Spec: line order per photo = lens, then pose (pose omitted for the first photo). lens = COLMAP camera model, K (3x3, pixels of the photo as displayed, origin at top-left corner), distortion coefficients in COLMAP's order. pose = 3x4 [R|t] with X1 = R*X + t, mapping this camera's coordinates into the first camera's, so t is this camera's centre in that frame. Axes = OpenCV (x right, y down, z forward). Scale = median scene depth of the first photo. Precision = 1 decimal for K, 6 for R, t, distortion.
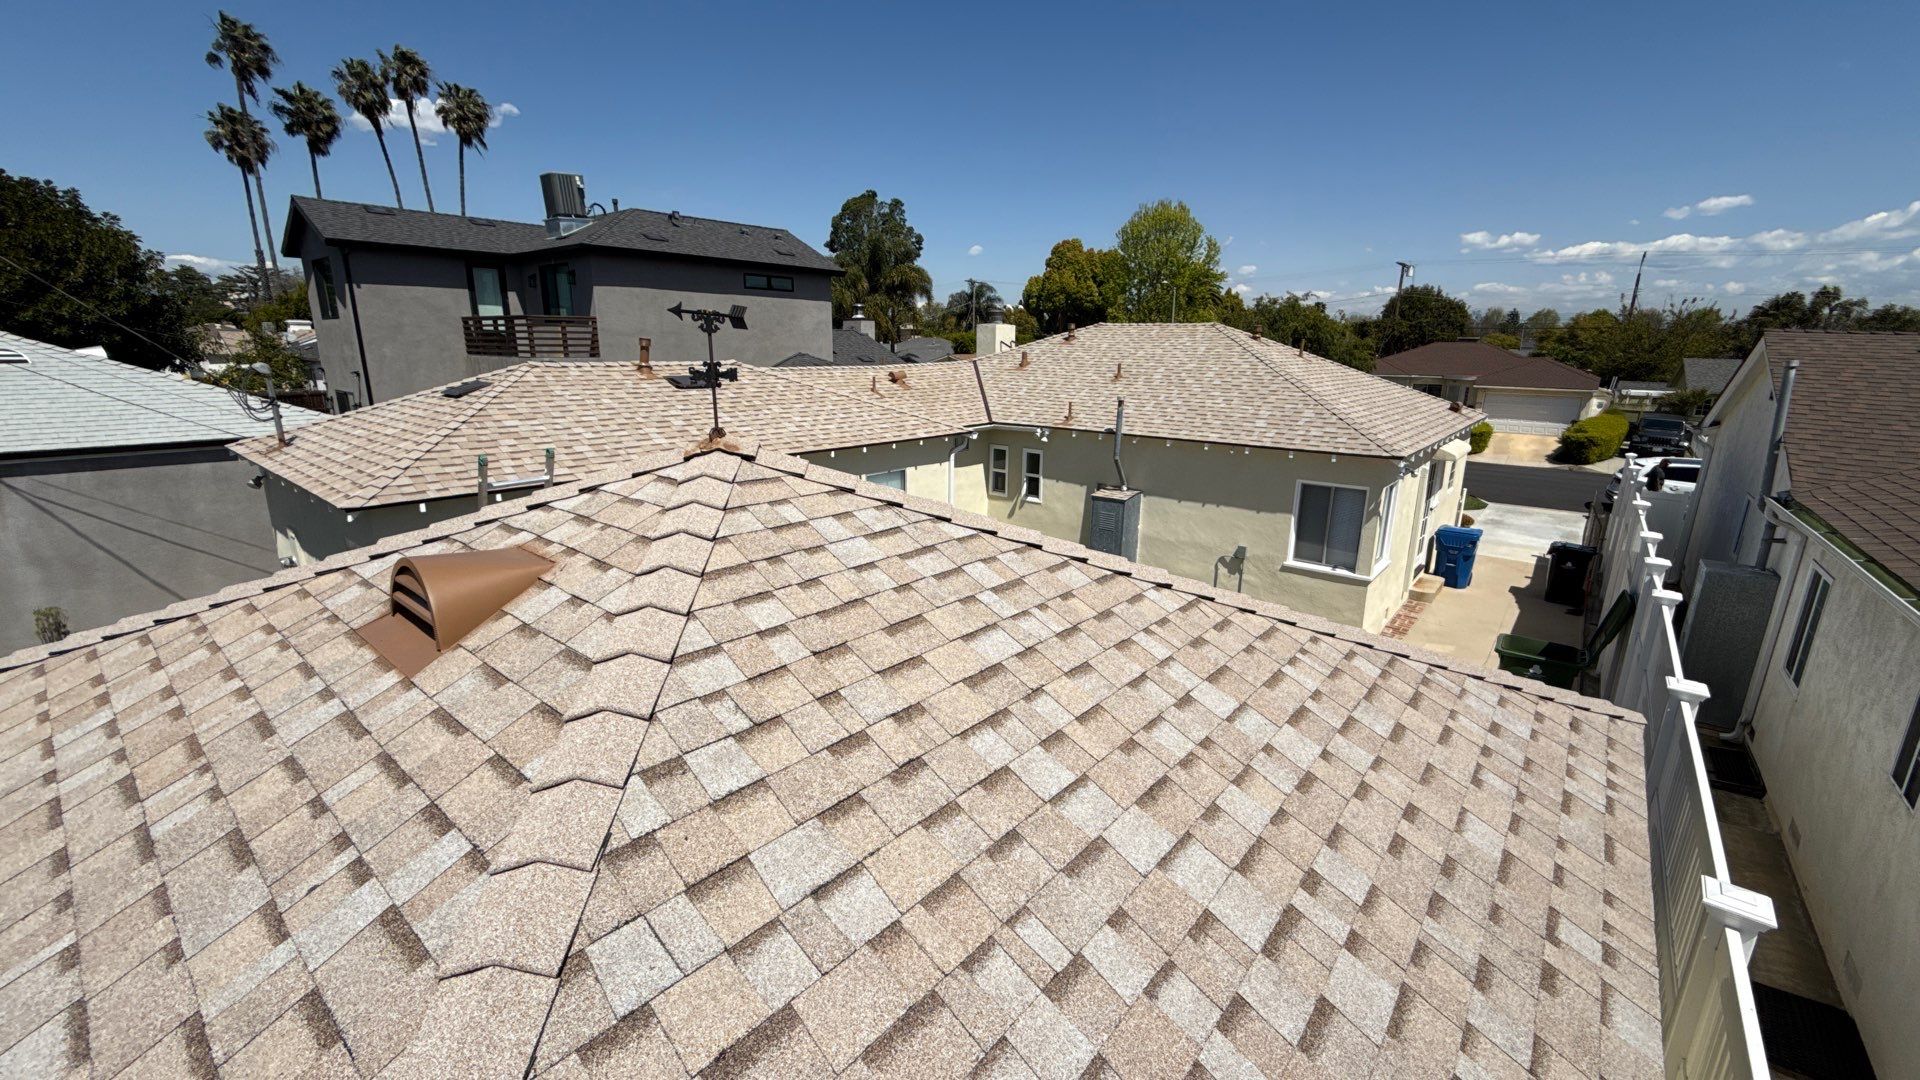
lens RADIAL K [[760.6, 0, 966.3], [0, 760.6, 540.2], [0, 0, 1]] dist [0.000552, 0.000410]
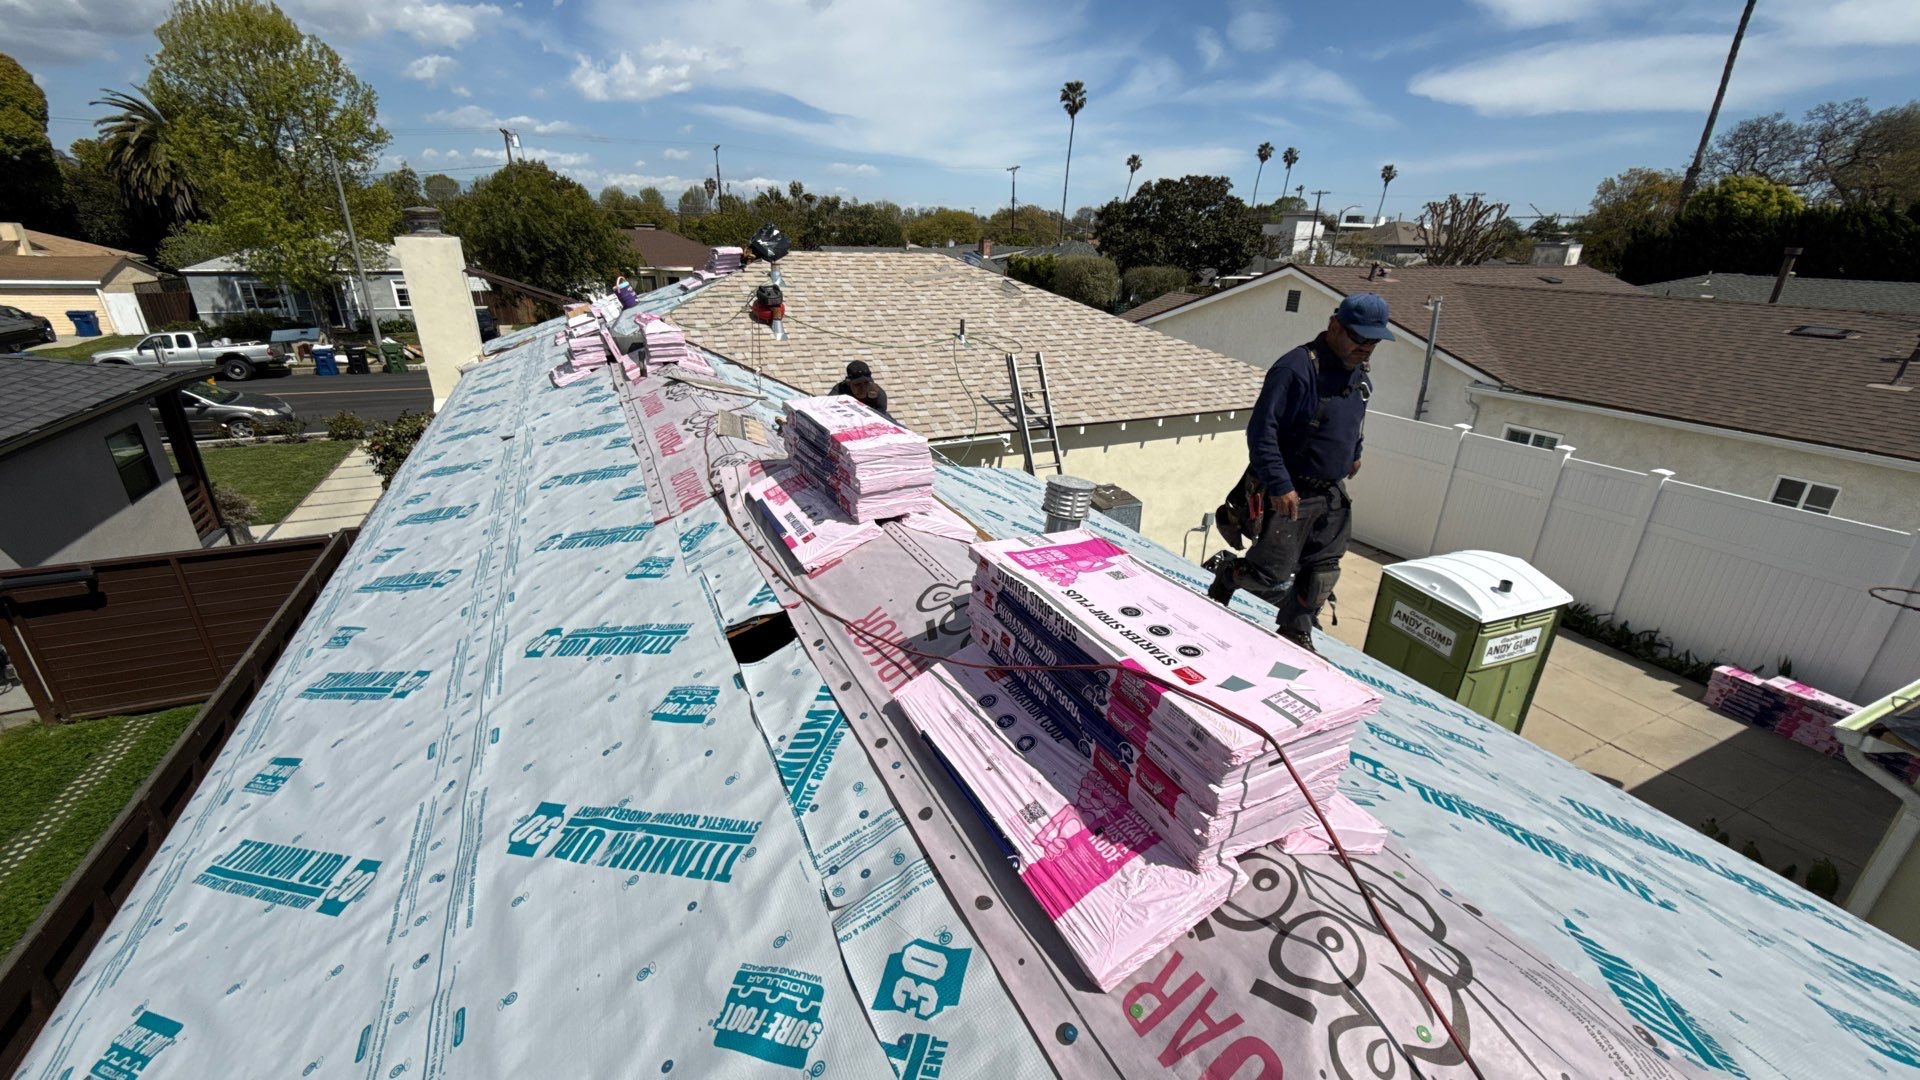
lens RADIAL K [[760.6, 0, 951.2], [0, 760.6, 544.8], [0, 0, 1]] dist [0.000552, 0.000410]
pose [[0.436354, -0.346705, 0.830295, -0.416455], [0.210814, 0.936490, 0.280257, -0.207277], [-0.874730, 0.052746, 0.481732, 0.590343]]
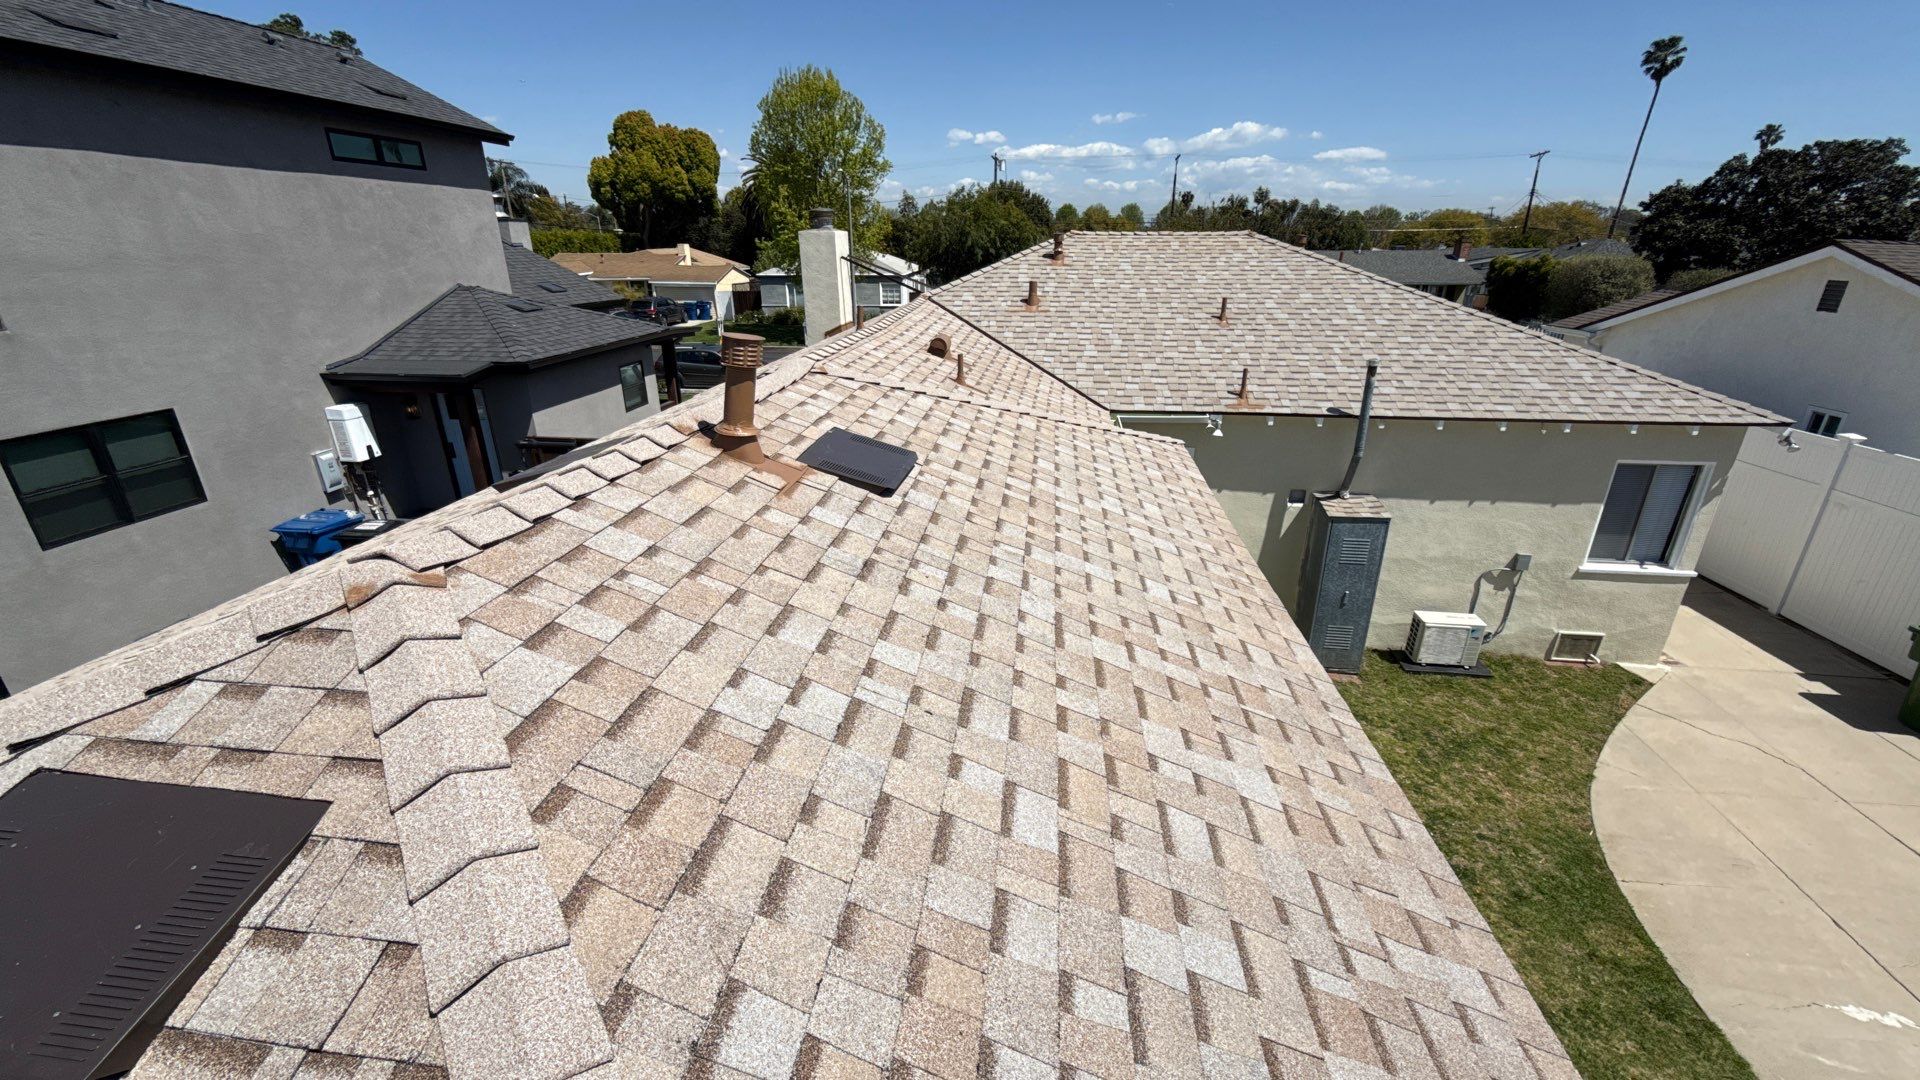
lens RADIAL K [[760.6, 0, 954.7], [0, 760.6, 544.2], [0, 0, 1]] dist [0.000552, 0.000410]
pose [[0.847487, -0.211625, 0.486806, -0.327971], [0.146746, 0.974756, 0.168275, -0.147132], [-0.510128, -0.071175, 0.857148, 0.464462]]
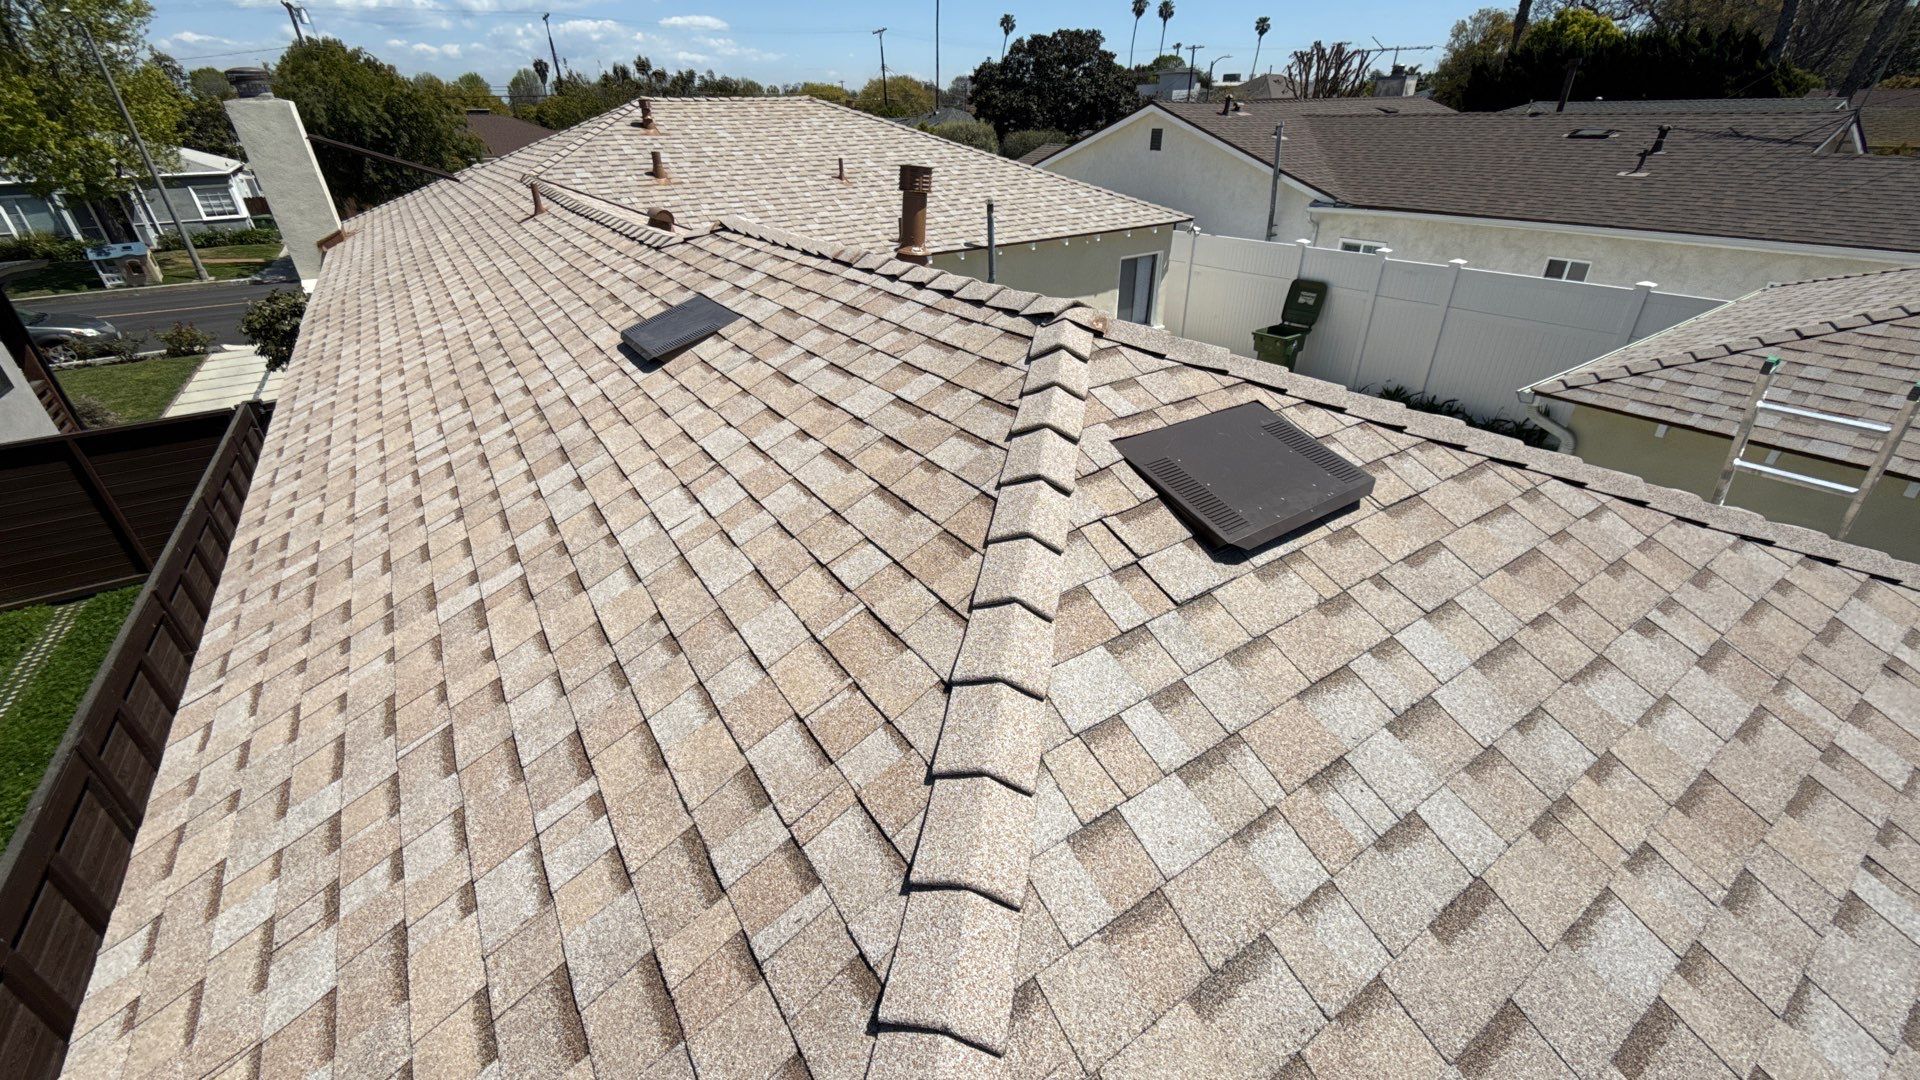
lens RADIAL K [[760.6, 0, 949.8], [0, 760.6, 546.5], [0, 0, 1]] dist [0.000552, 0.000410]
pose [[0.300301, -0.492153, 0.817071, -0.493702], [0.262354, 0.866186, 0.425314, -0.167513], [-0.917055, 0.086640, 0.389235, 0.564266]]
